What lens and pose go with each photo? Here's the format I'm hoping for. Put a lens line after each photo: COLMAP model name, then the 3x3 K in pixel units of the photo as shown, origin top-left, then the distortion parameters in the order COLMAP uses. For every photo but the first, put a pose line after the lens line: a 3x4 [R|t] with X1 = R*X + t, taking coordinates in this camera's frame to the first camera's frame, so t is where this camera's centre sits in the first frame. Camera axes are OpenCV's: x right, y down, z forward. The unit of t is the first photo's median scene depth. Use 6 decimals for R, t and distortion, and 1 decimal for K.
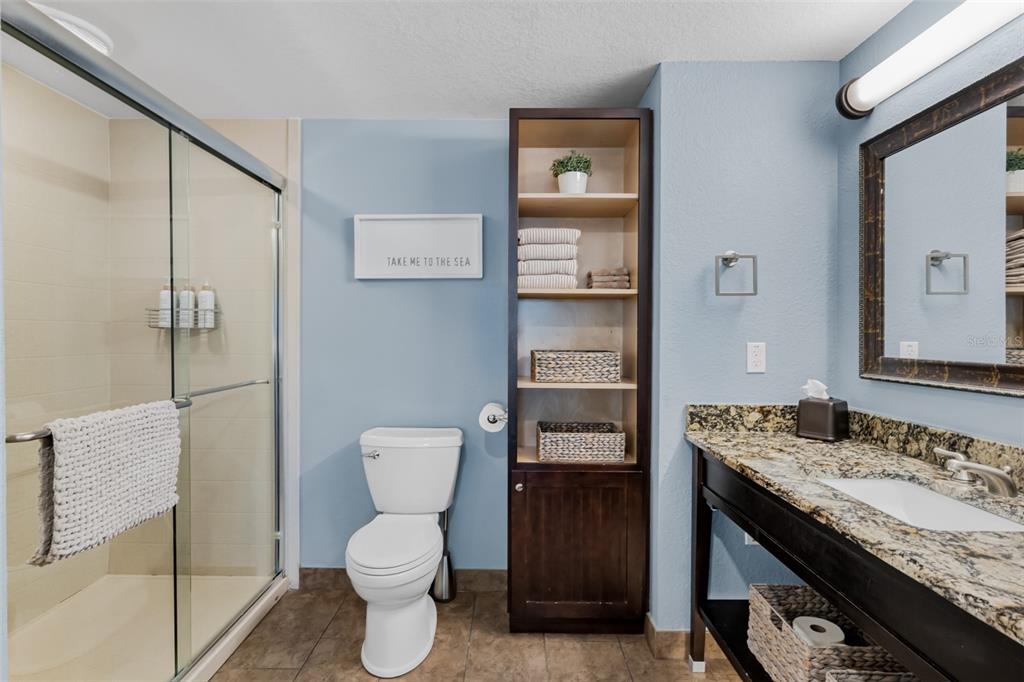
lens RADIAL K [[521.4, 0, 518.6], [0, 521.4, 333.8], [0, 0, 1]] dist [-0.005343, 0.000945]
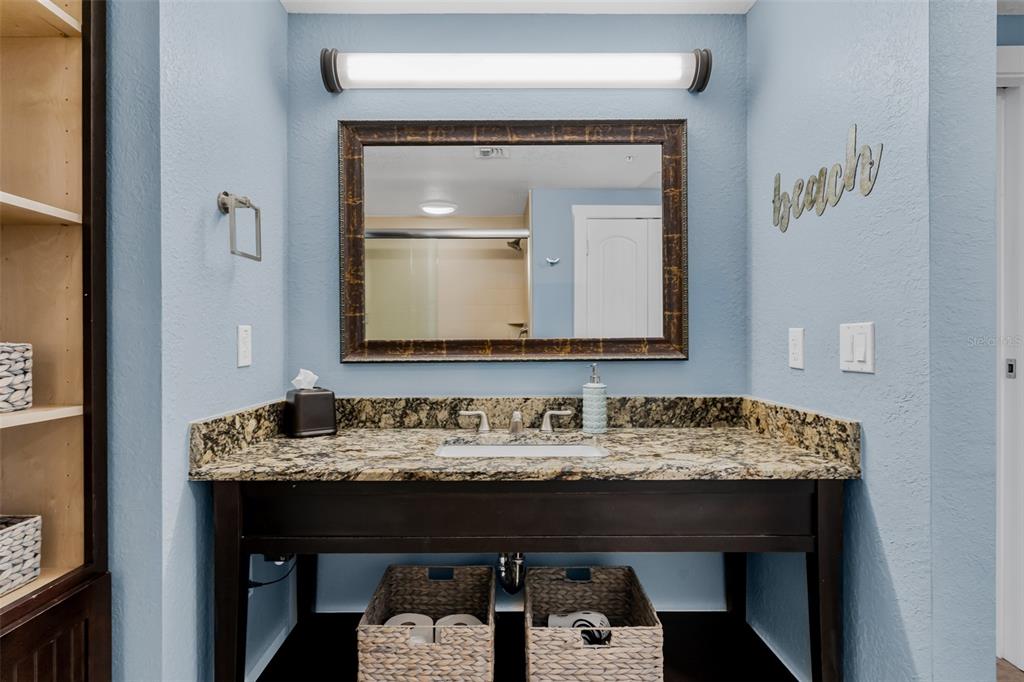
lens RADIAL K [[521.4, 0, 516.9], [0, 521.4, 337.3], [0, 0, 1]] dist [-0.005343, 0.000945]
pose [[0.006106, -0.002725, 0.999978, -0.324436], [0.002485, 0.999993, 0.002710, 0.038082], [-0.999978, 0.002468, 0.006112, 0.706308]]
